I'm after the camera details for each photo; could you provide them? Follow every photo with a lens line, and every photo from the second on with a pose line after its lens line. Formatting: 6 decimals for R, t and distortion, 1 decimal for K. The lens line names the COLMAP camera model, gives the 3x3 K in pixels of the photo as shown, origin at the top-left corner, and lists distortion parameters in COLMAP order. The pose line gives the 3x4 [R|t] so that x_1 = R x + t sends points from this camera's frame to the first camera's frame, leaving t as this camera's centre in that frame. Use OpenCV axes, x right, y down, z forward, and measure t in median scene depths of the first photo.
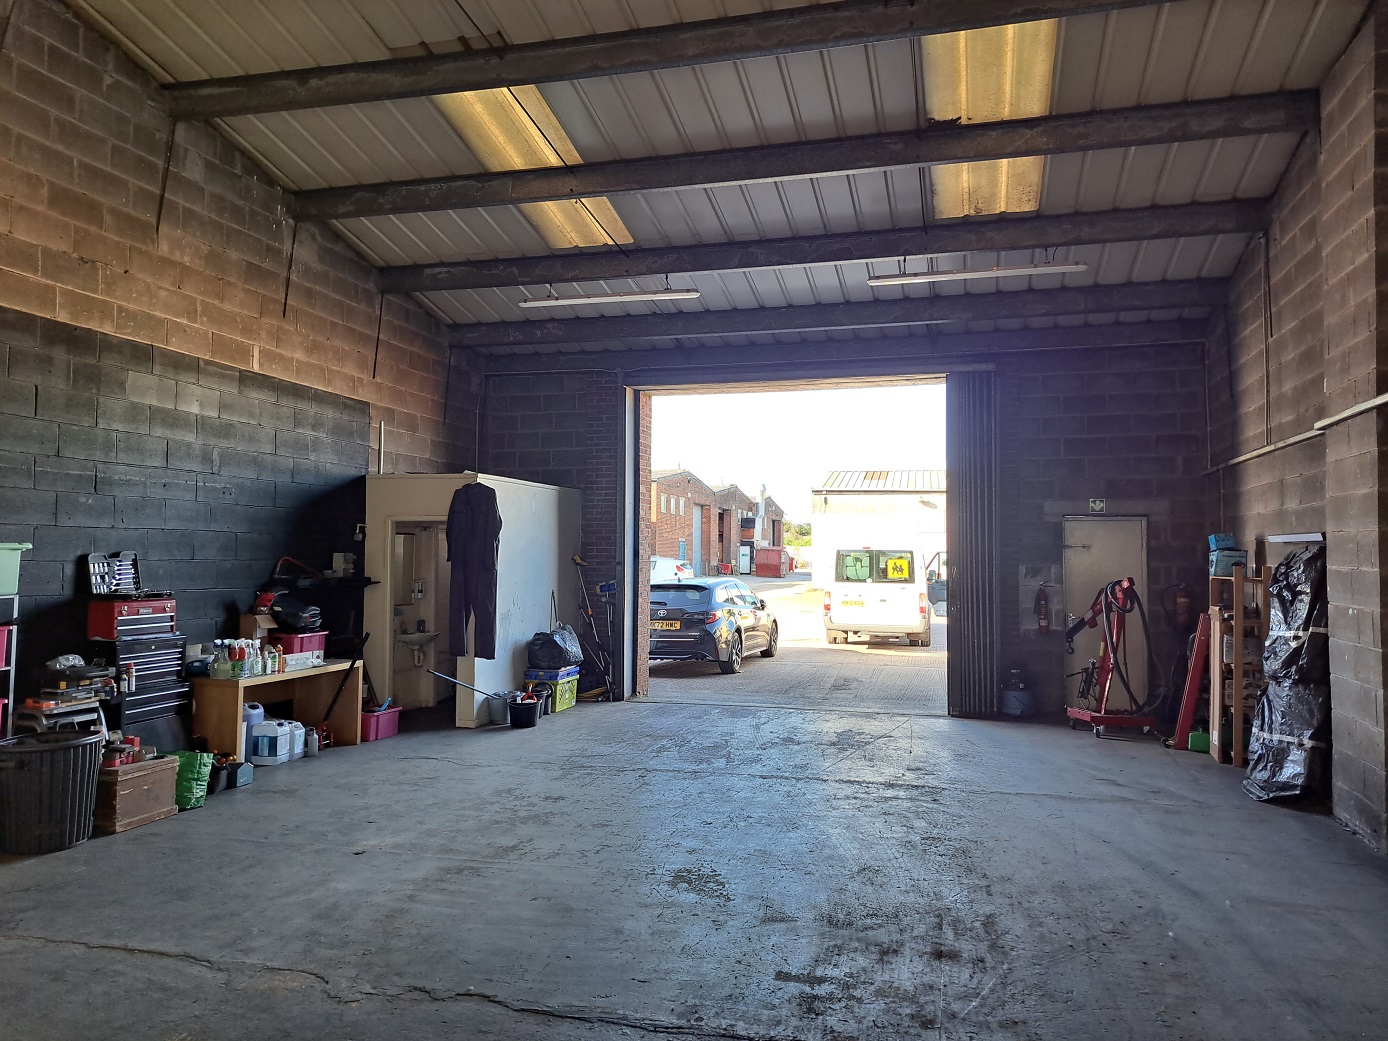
lens RADIAL K [[1014.0, 0, 693.5], [0, 1014.0, 534.3], [0, 0, 1]] dist [0.051076, -0.034414]
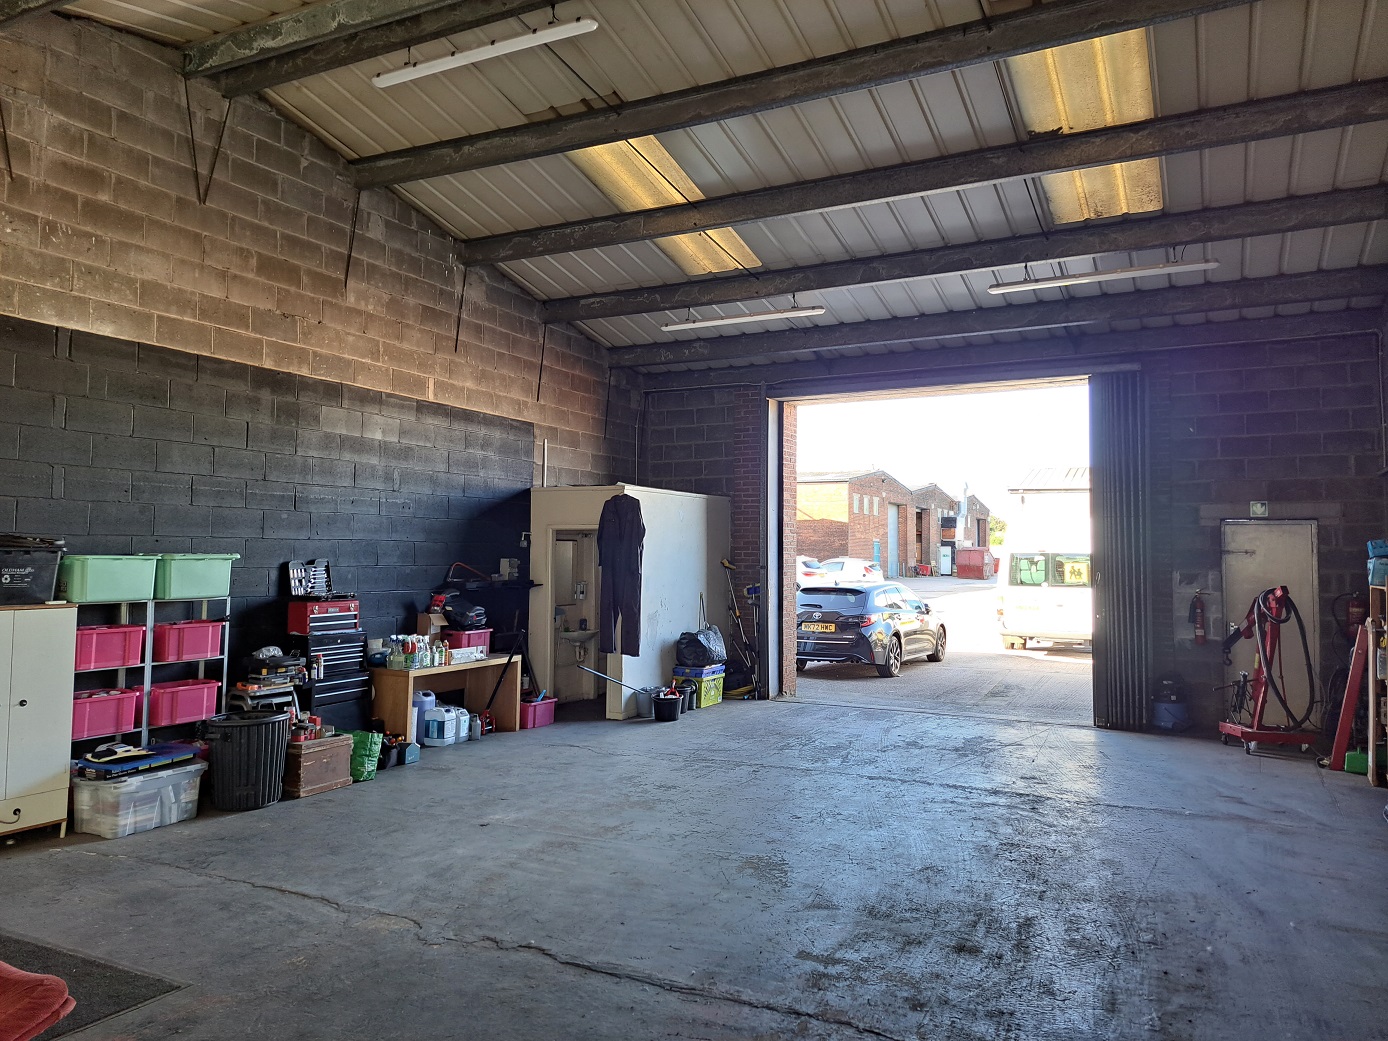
lens RADIAL K [[1015.7, 0, 694.0], [0, 1015.7, 520.5], [0, 0, 1]] dist [0.093111, -0.111211]
pose [[0.976714, -0.007675, -0.214408, 0.109234], [0.005163, 0.999911, -0.012273, -0.010106], [0.214483, 0.010880, 0.976667, -0.054216]]
